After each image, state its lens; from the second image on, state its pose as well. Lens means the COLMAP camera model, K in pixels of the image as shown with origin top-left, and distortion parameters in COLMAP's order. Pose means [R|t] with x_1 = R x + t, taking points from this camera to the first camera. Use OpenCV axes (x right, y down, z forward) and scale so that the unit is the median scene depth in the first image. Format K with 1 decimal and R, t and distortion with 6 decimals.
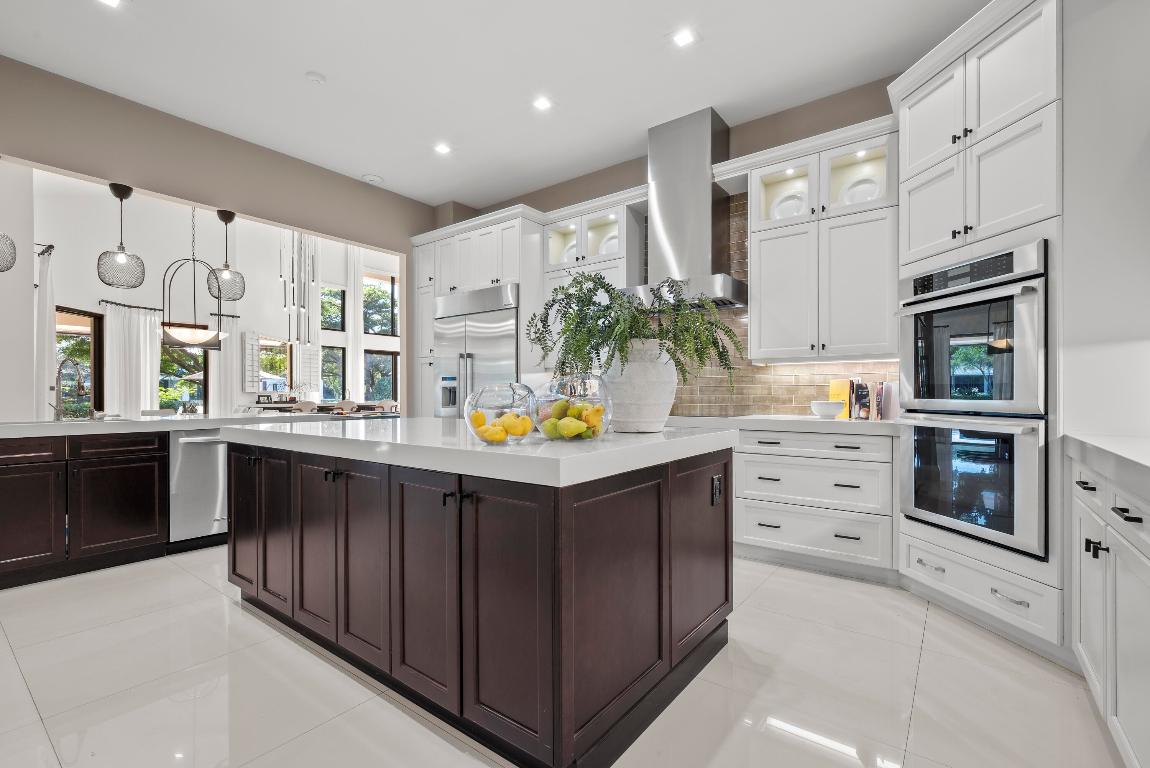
lens RADIAL K [[510.6, 0, 570.5], [0, 510.6, 392.3], [0, 0, 1]] dist [0.001781, 0.000349]
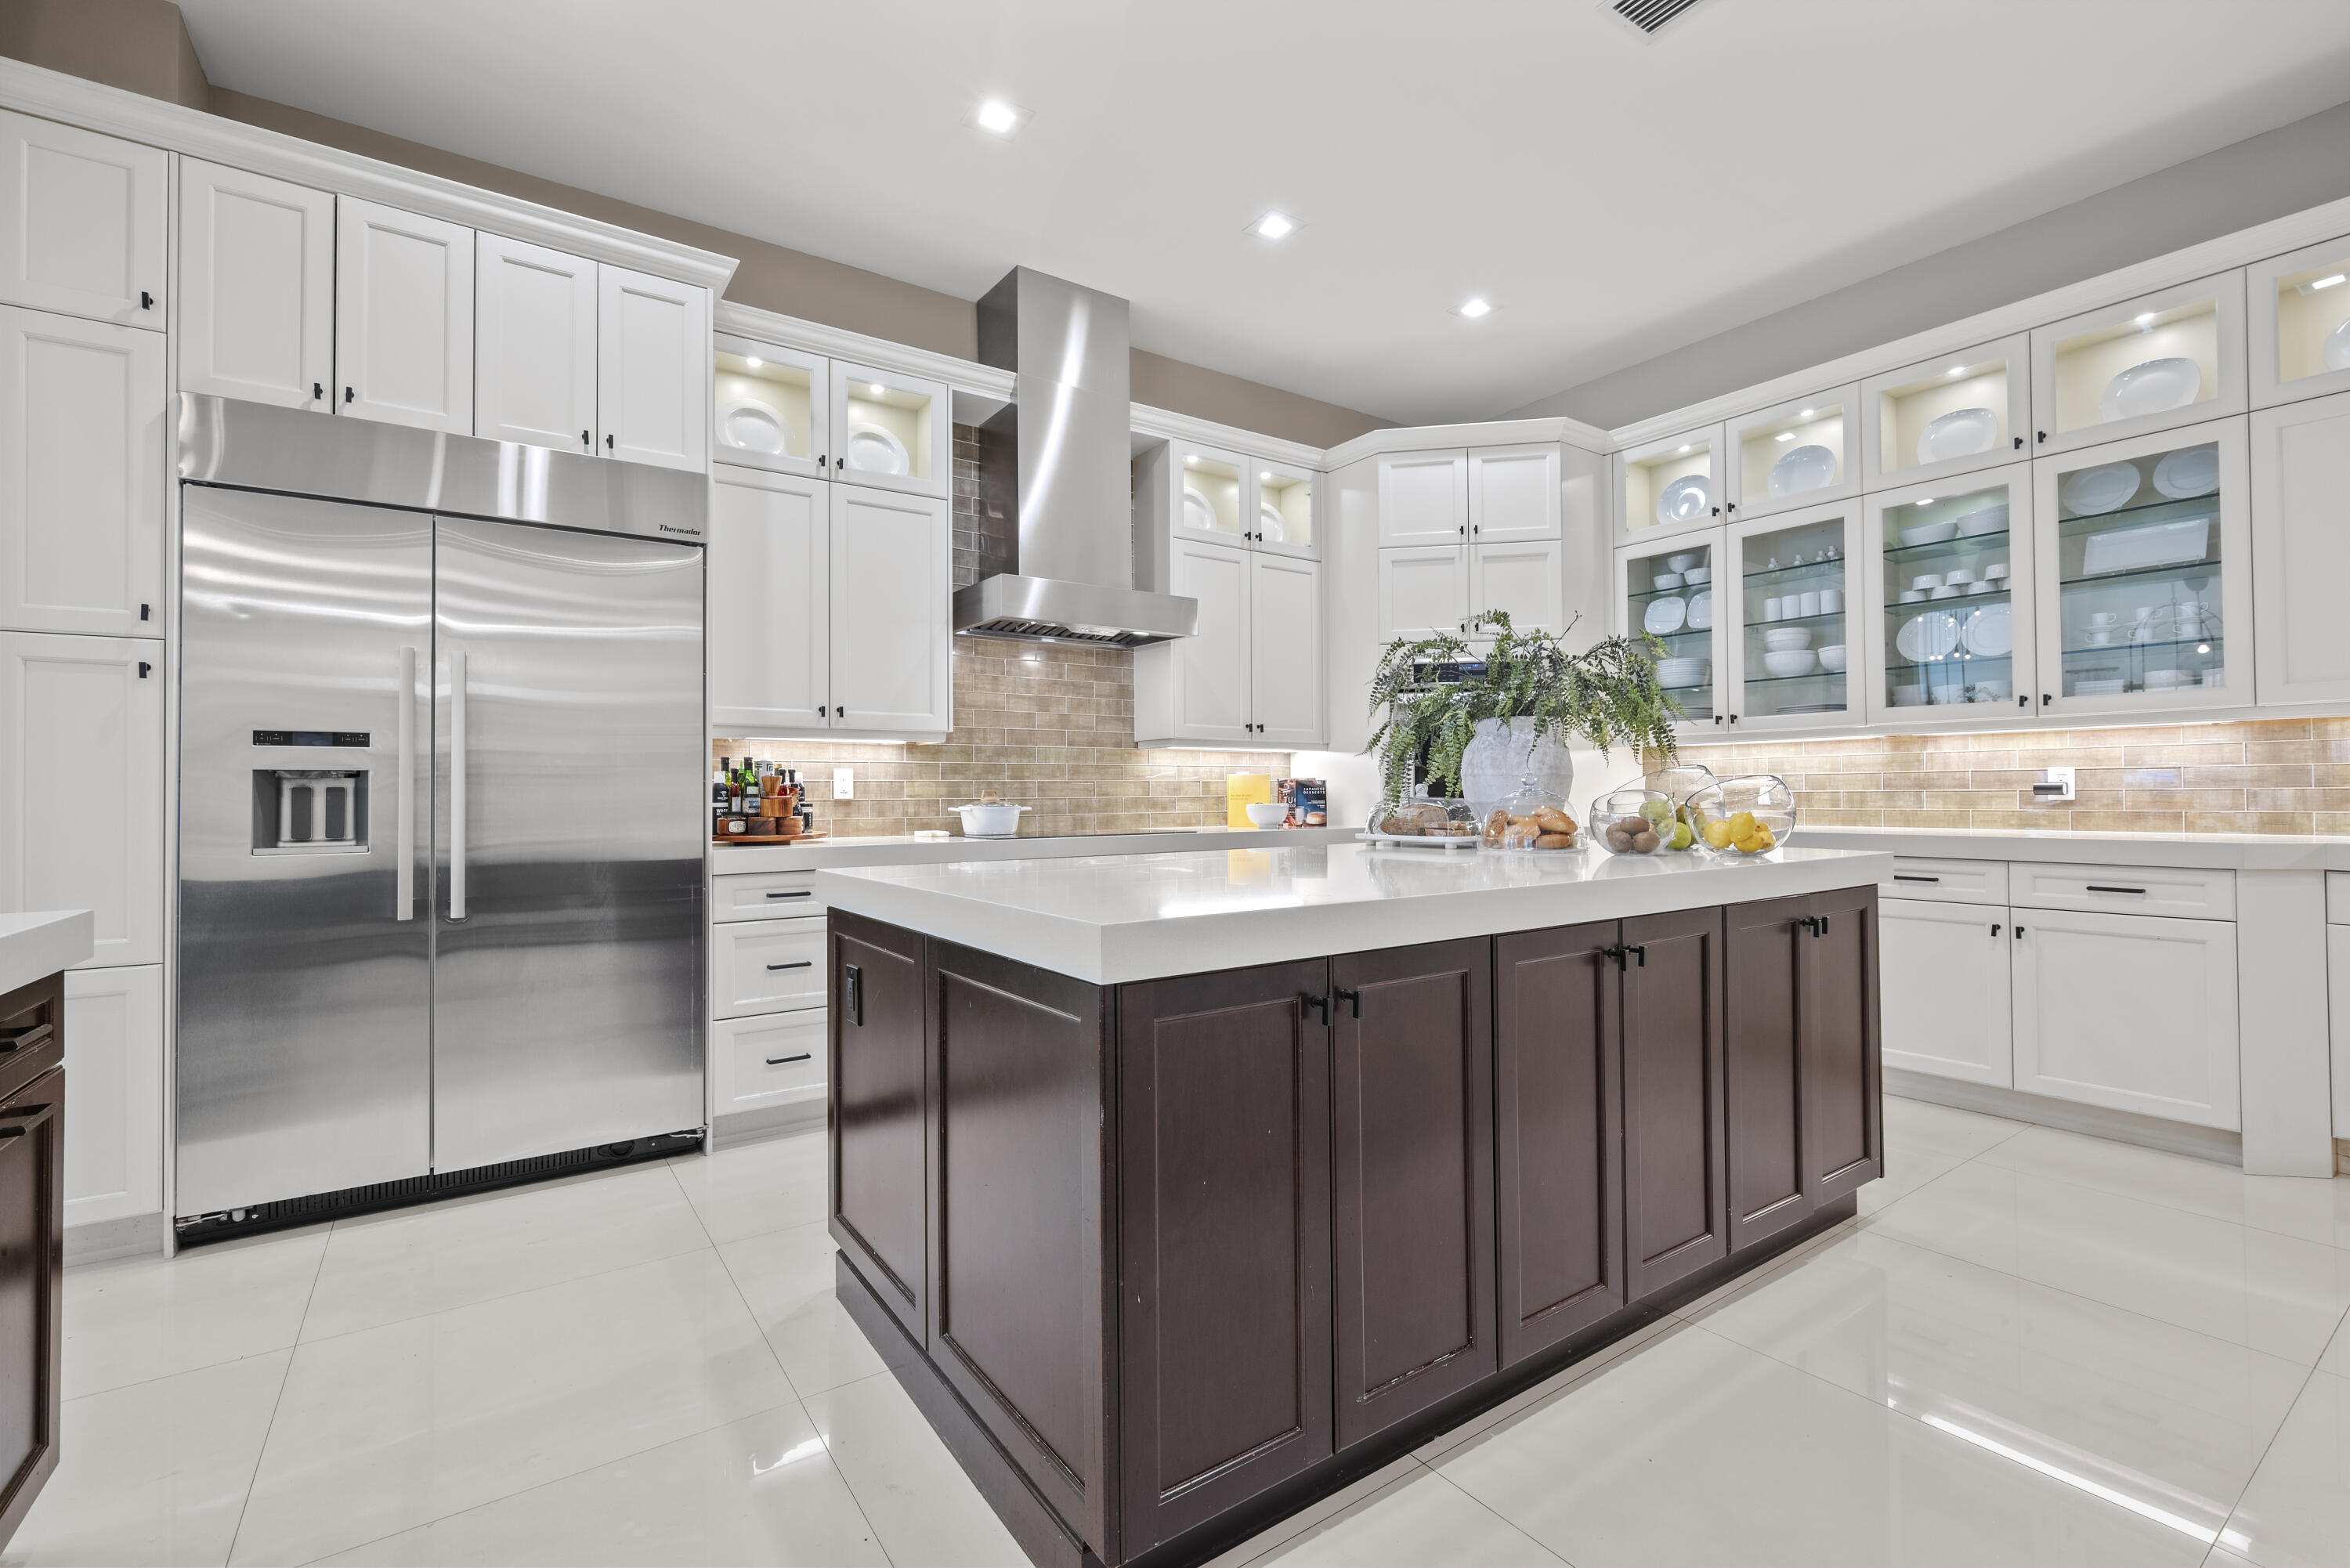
lens RADIAL K [[1043.2, 0, 1173.4], [0, 1043.2, 774.5], [0, 0, 1]] dist [0.001781, 0.000349]
pose [[0.300071, 0.014397, 0.953808, -0.918150], [0.002437, 0.999871, -0.015860, -0.000890], [-0.953914, 0.007084, 0.299997, 0.659600]]
